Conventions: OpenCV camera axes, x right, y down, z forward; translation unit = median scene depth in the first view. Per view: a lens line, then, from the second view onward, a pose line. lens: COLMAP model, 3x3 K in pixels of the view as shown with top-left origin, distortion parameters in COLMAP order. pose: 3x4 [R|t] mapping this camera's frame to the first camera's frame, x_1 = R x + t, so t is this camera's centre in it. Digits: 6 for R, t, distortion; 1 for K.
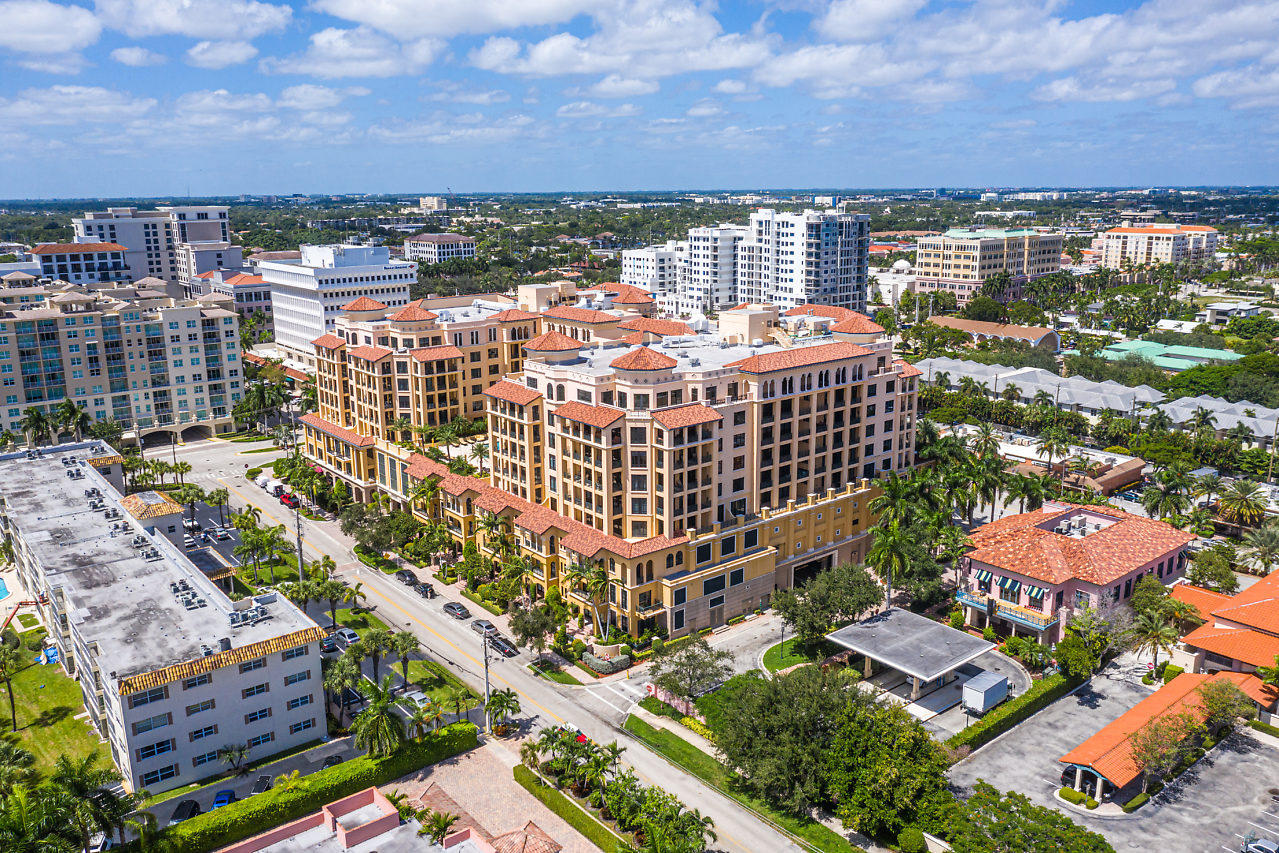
lens RADIAL K [[1008.4, 0, 639.6], [0, 1008.4, 408.3], [0, 0, 1]] dist [-0.008033, -0.002581]
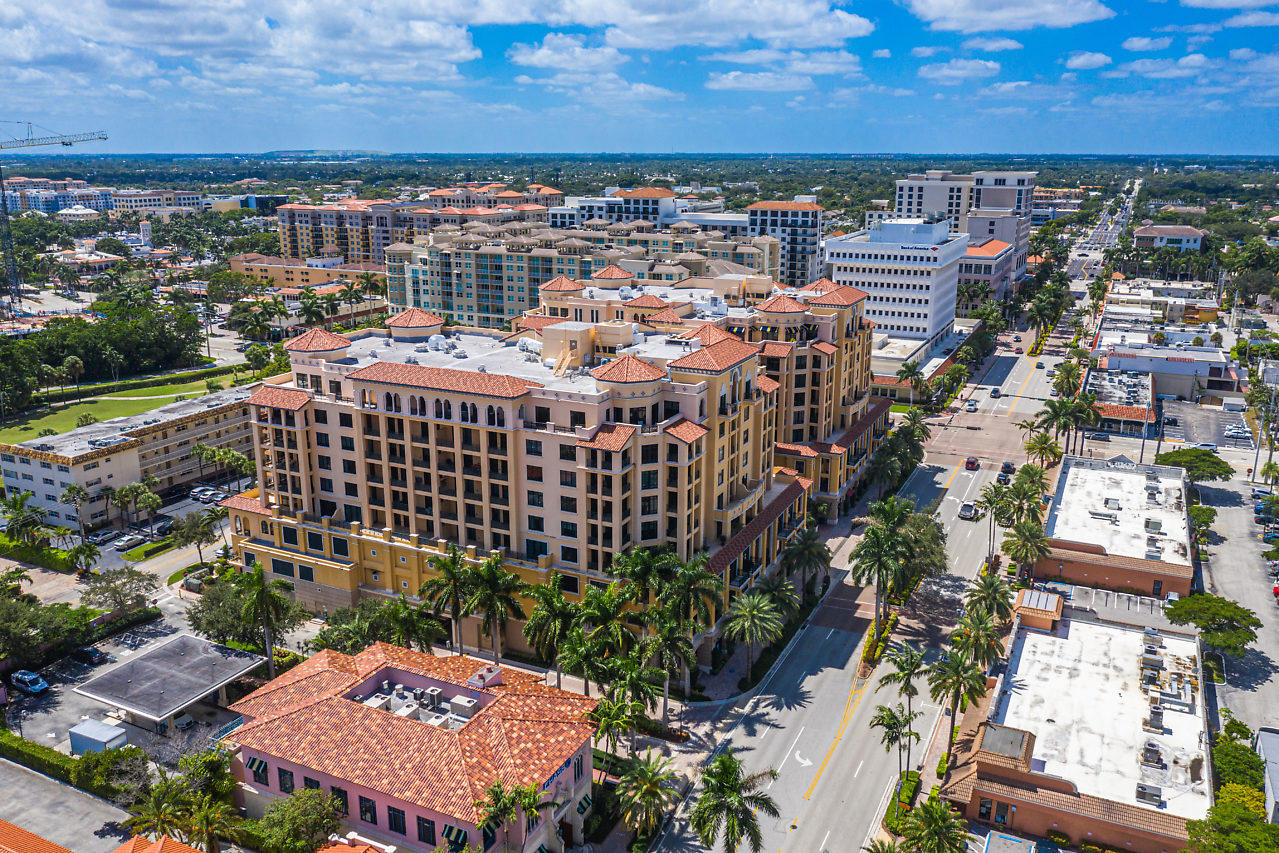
lens RADIAL K [[1022.3, 0, 639.5], [0, 1022.3, 426.5], [0, 0, 1]] dist [-0.008813, -0.002055]
pose [[0.422751, 0.248043, -0.871640, 0.929469], [-0.199301, 0.963713, 0.177582, -0.185726], [0.884059, 0.098646, 0.456846, 0.707979]]
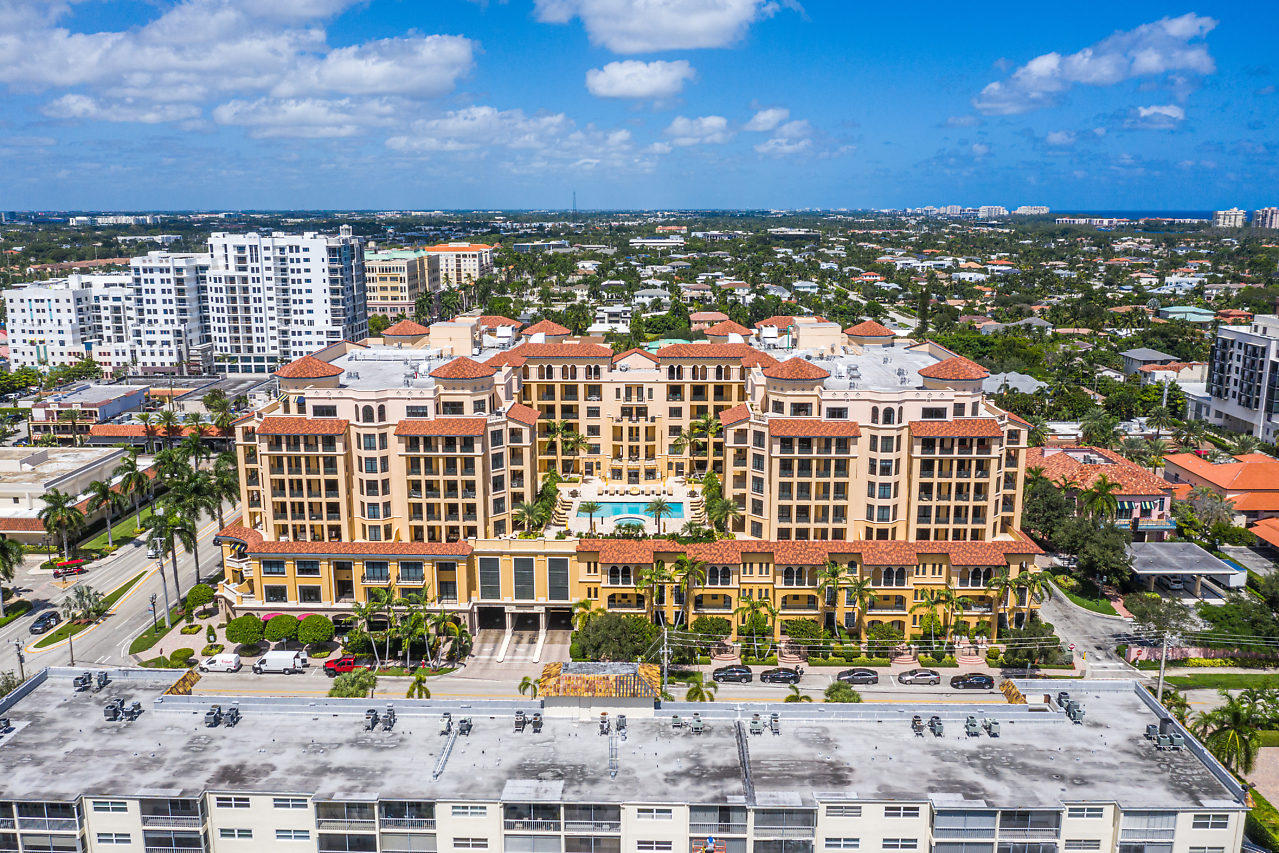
lens RADIAL K [[1022.3, 0, 639.5], [0, 1022.3, 426.5], [0, 0, 1]] dist [-0.008813, -0.002055]
pose [[0.648124, -0.151263, 0.746361, -0.310870], [0.157302, 0.985530, 0.063138, -0.034211], [-0.745112, 0.076483, 0.662539, 0.174930]]
